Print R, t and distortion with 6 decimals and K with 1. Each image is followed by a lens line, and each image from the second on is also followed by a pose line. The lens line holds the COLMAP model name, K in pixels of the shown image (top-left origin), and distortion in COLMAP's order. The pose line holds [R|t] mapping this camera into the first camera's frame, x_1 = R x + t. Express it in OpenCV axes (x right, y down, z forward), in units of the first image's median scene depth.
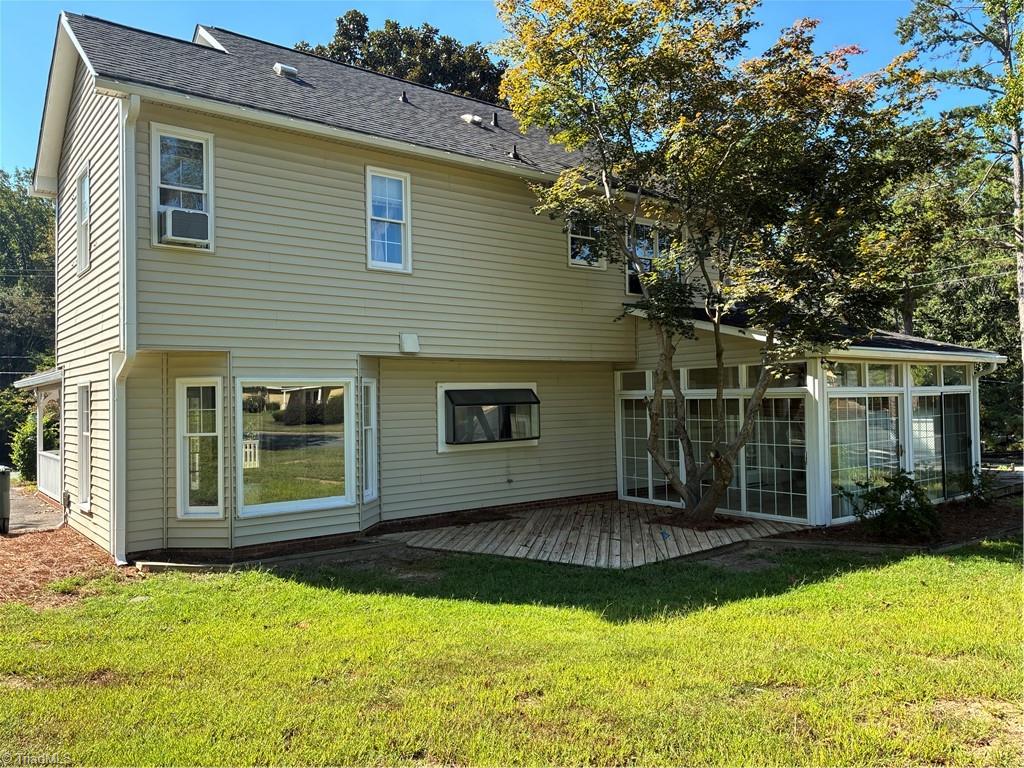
lens RADIAL K [[769.3, 0, 513.0], [0, 769.3, 385.5], [0, 0, 1]] dist [0.038616, -0.066573]
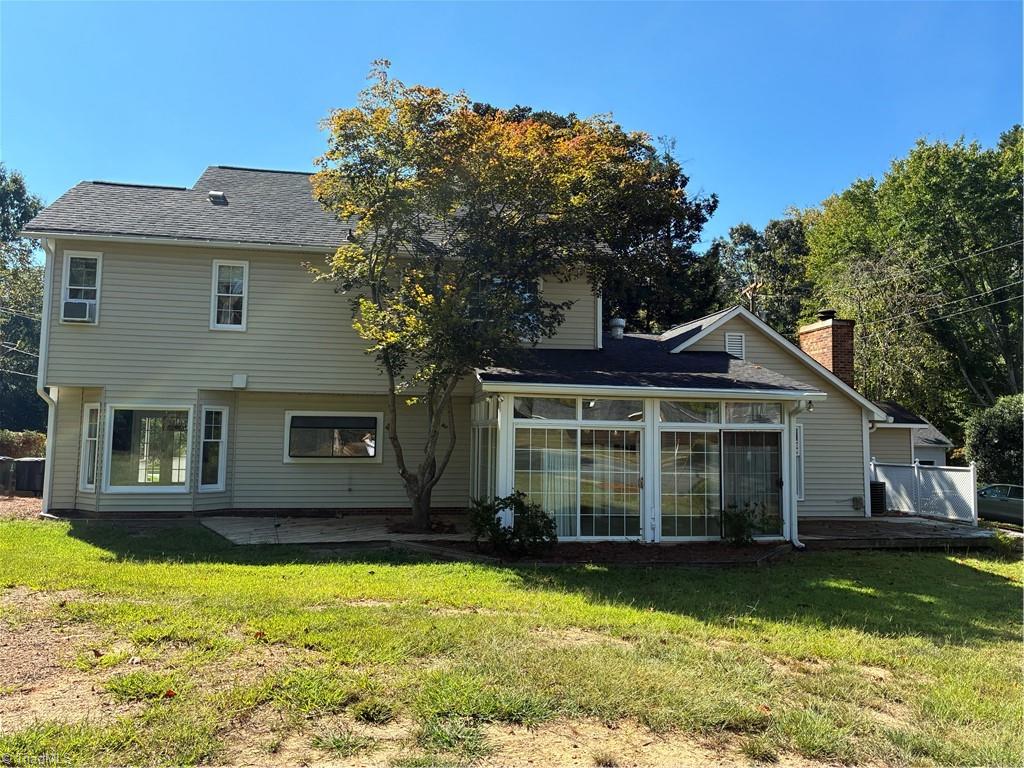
lens RADIAL K [[769.3, 0, 504.3], [0, 769.3, 378.8], [0, 0, 1]] dist [0.038616, -0.066573]
pose [[0.879591, -0.003810, -0.475716, 0.882182], [-0.023416, 0.998409, -0.051293, 0.001267], [0.475154, 0.056256, 0.878102, -0.003496]]
